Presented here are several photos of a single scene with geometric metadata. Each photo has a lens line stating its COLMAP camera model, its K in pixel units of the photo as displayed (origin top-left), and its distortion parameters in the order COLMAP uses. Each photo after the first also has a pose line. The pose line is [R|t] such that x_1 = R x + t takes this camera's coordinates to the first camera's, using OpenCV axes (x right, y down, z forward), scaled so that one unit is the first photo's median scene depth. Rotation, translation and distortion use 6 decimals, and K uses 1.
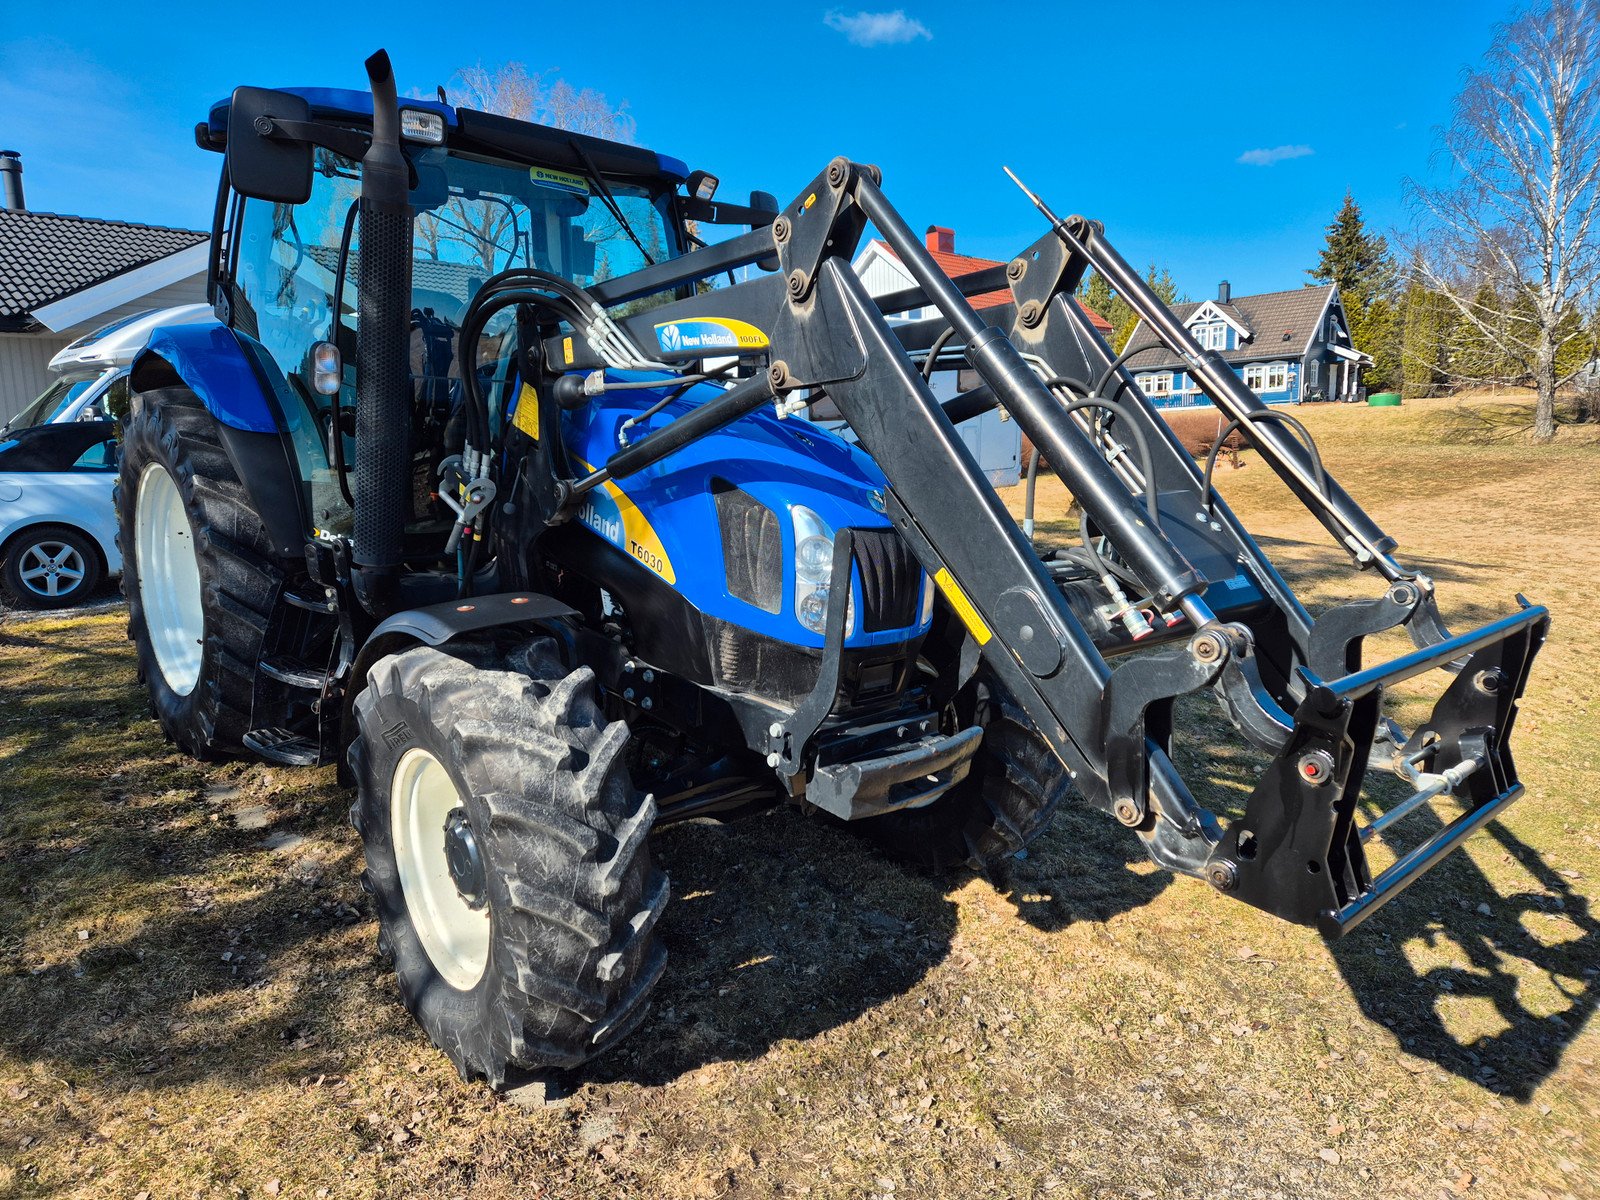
lens RADIAL K [[1051.6, 0, 787.6], [0, 1051.6, 605.7], [0, 0, 1]] dist [0.076579, -0.061452]
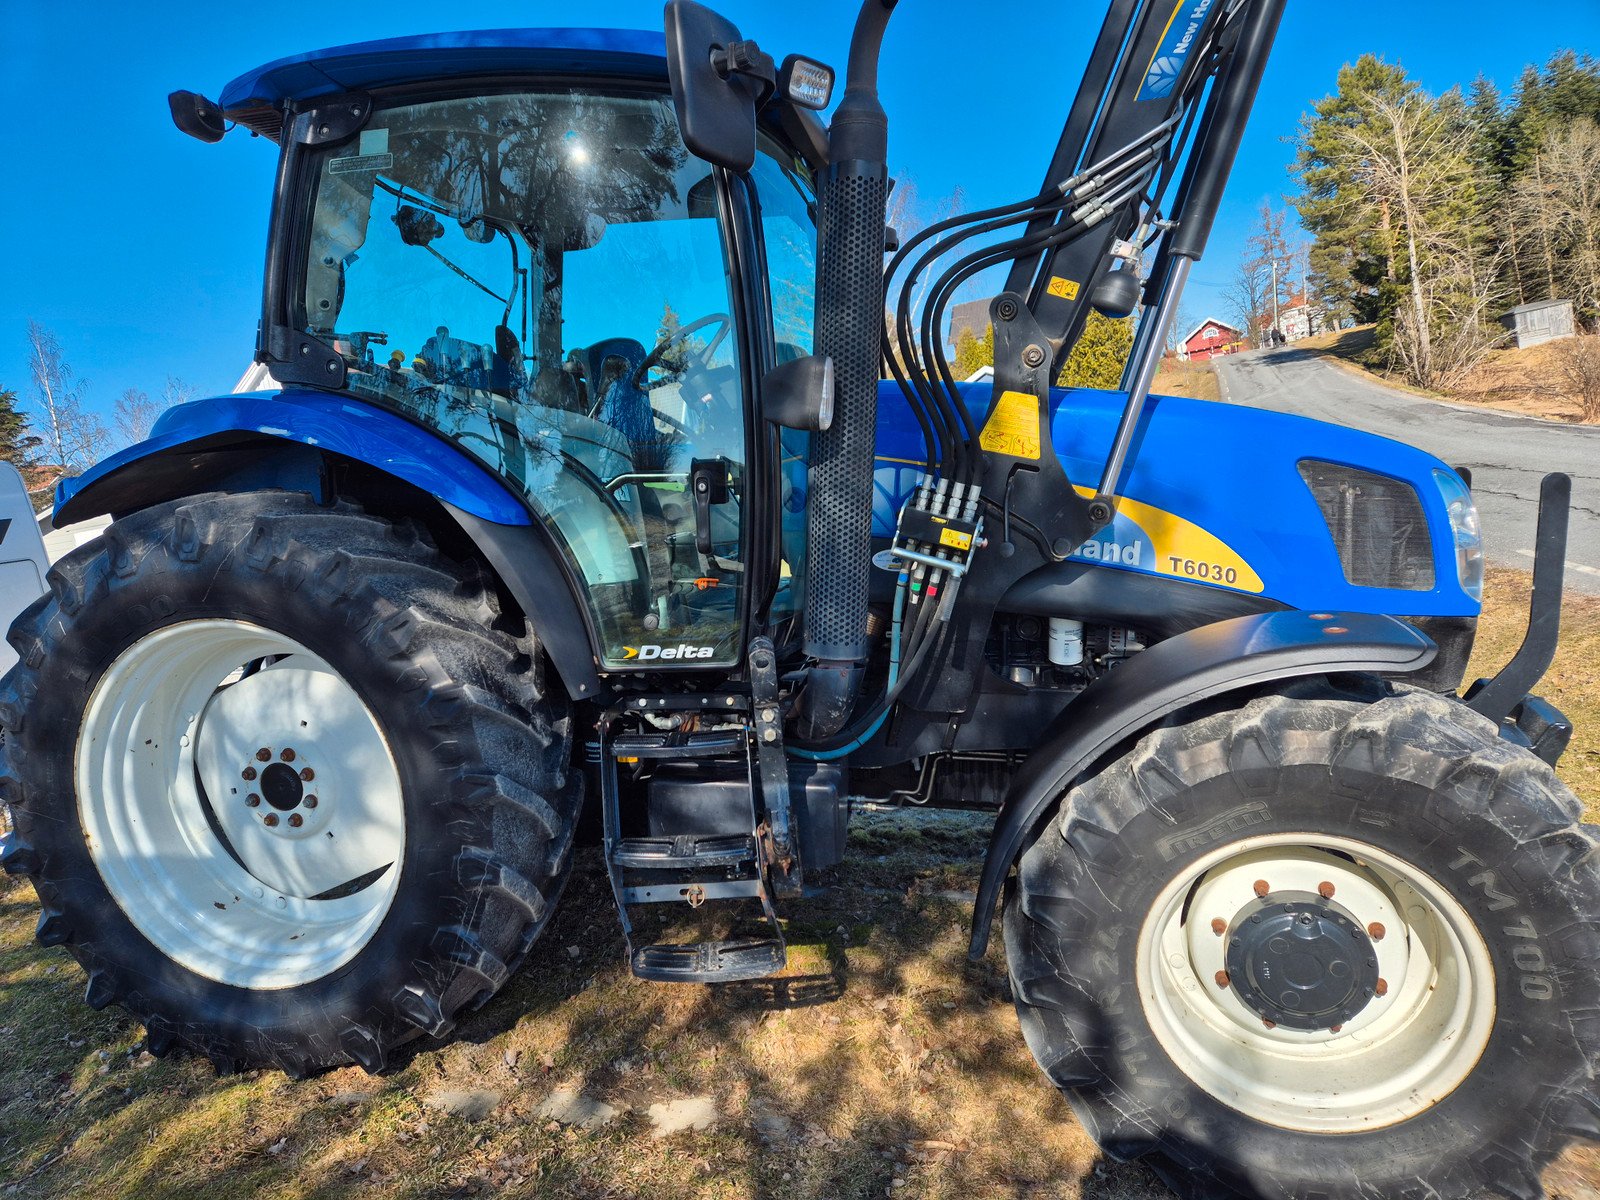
lens RADIAL K [[1051.6, 0, 784.1], [0, 1051.6, 606.1], [0, 0, 1]] dist [0.076579, -0.061452]
pose [[0.838657, -0.174432, 0.515972, -0.778828], [0.221810, 0.974595, -0.031053, -0.059800], [-0.497447, 0.140490, 0.856042, 0.387481]]
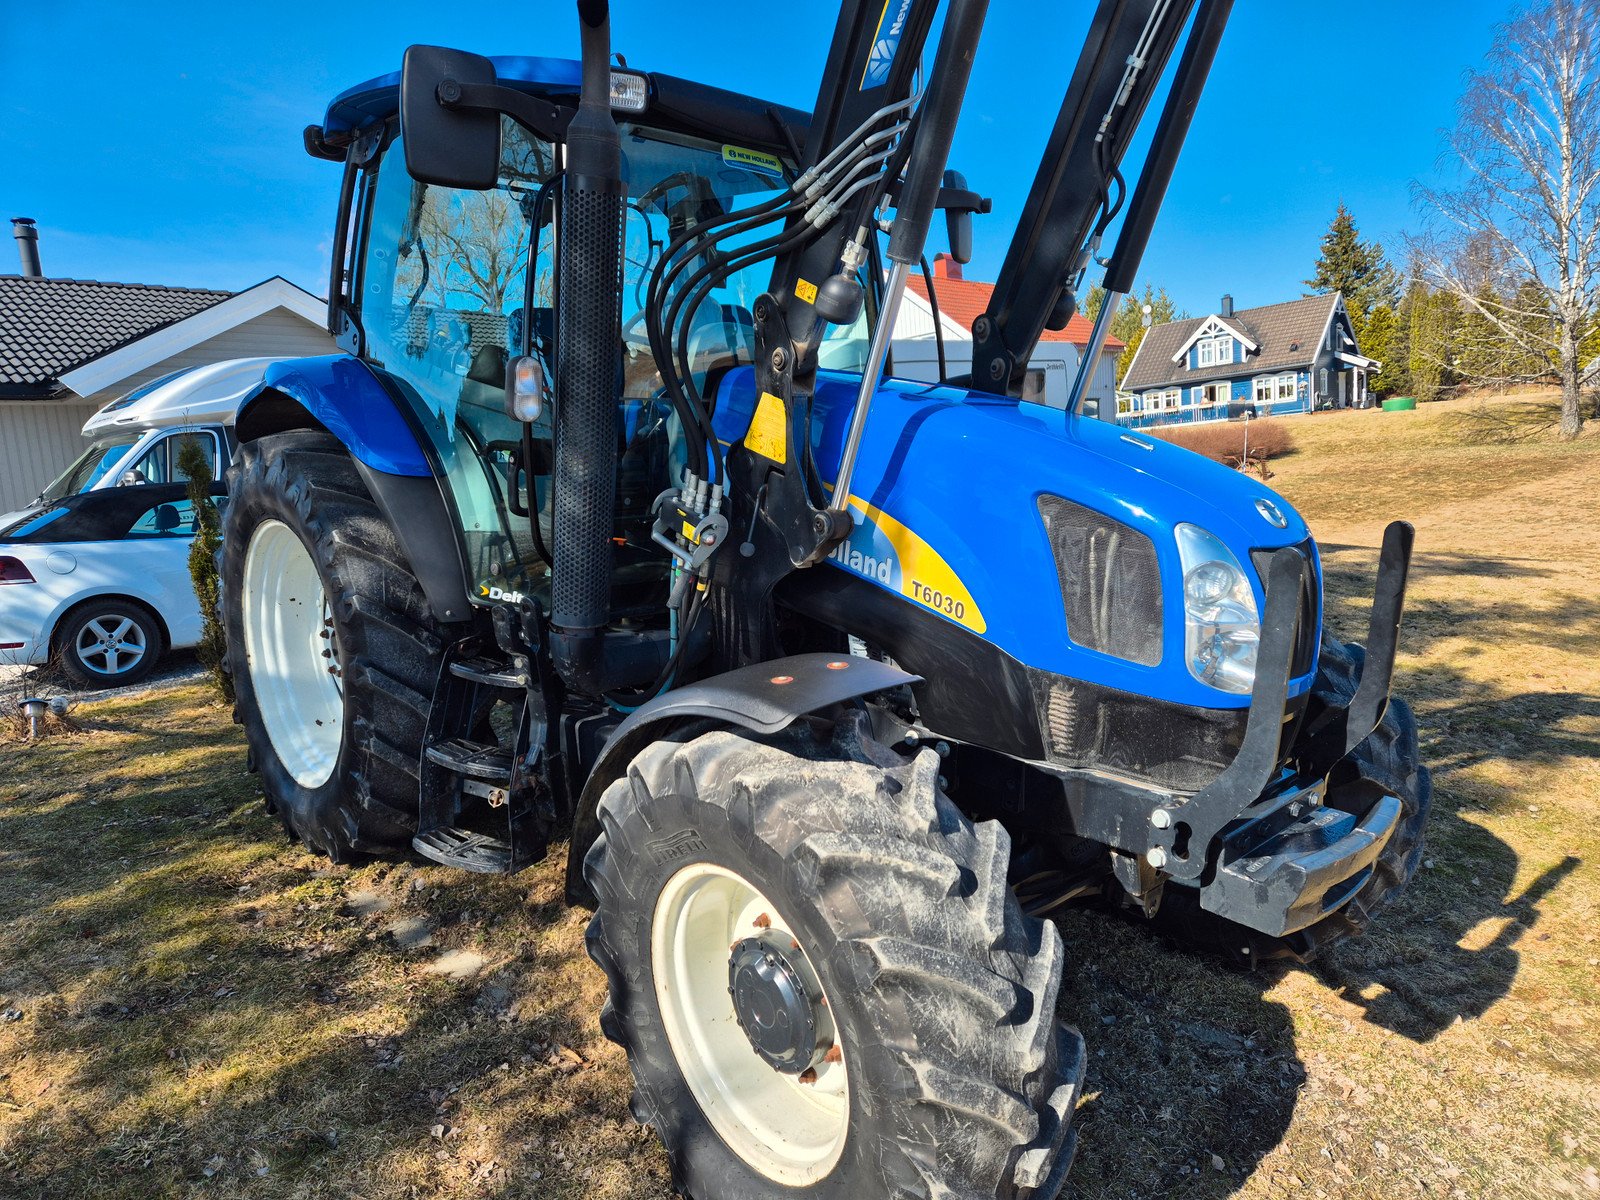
lens RADIAL K [[1051.6, 0, 794.4], [0, 1051.6, 615.2], [0, 0, 1]] dist [0.076579, -0.061452]
pose [[0.998772, -0.049448, -0.003025, -0.215215], [0.049361, 0.998495, -0.023903, -0.019078], [0.004202, 0.023725, 0.999710, 0.180859]]
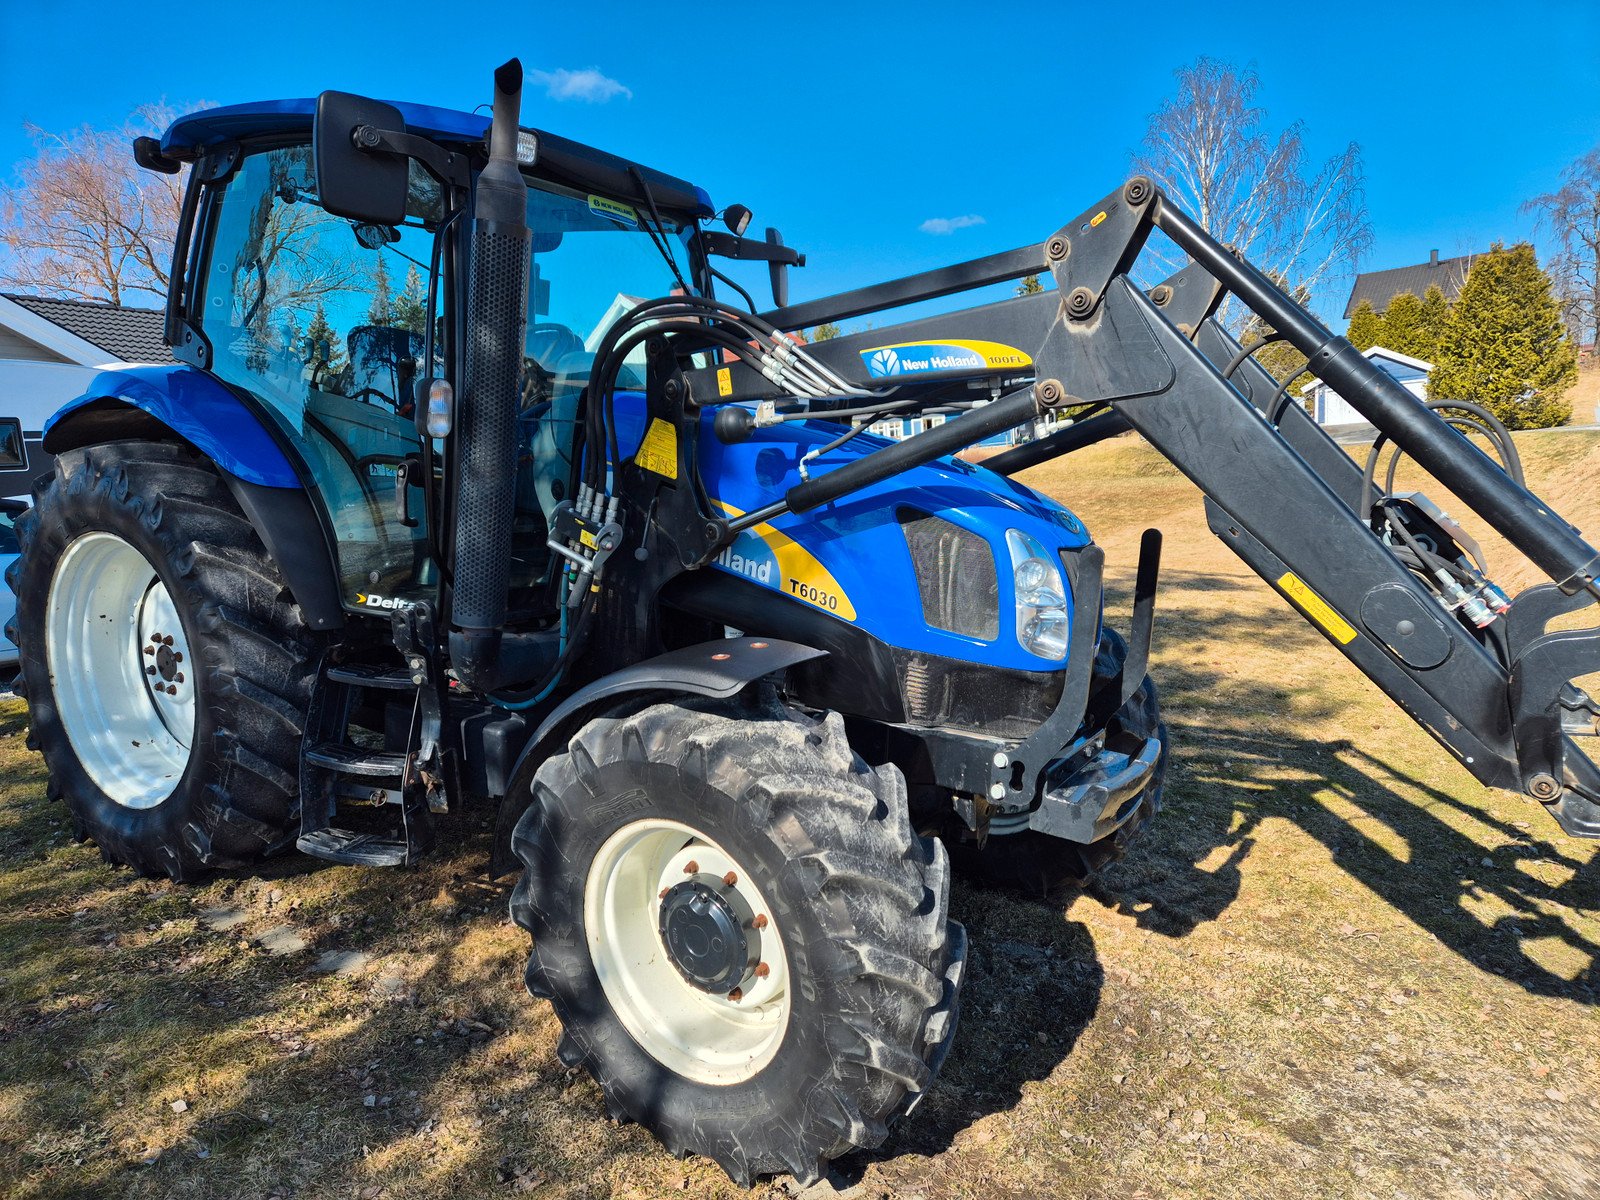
lens RADIAL K [[1051.6, 0, 800.6], [0, 1051.6, 605.1], [0, 0, 1]] dist [0.076579, -0.061452]
pose [[0.966995, -0.067562, 0.245673, -0.339008], [0.079352, 0.996107, -0.038401, -0.001182], [-0.242122, 0.056628, 0.968592, 0.073584]]
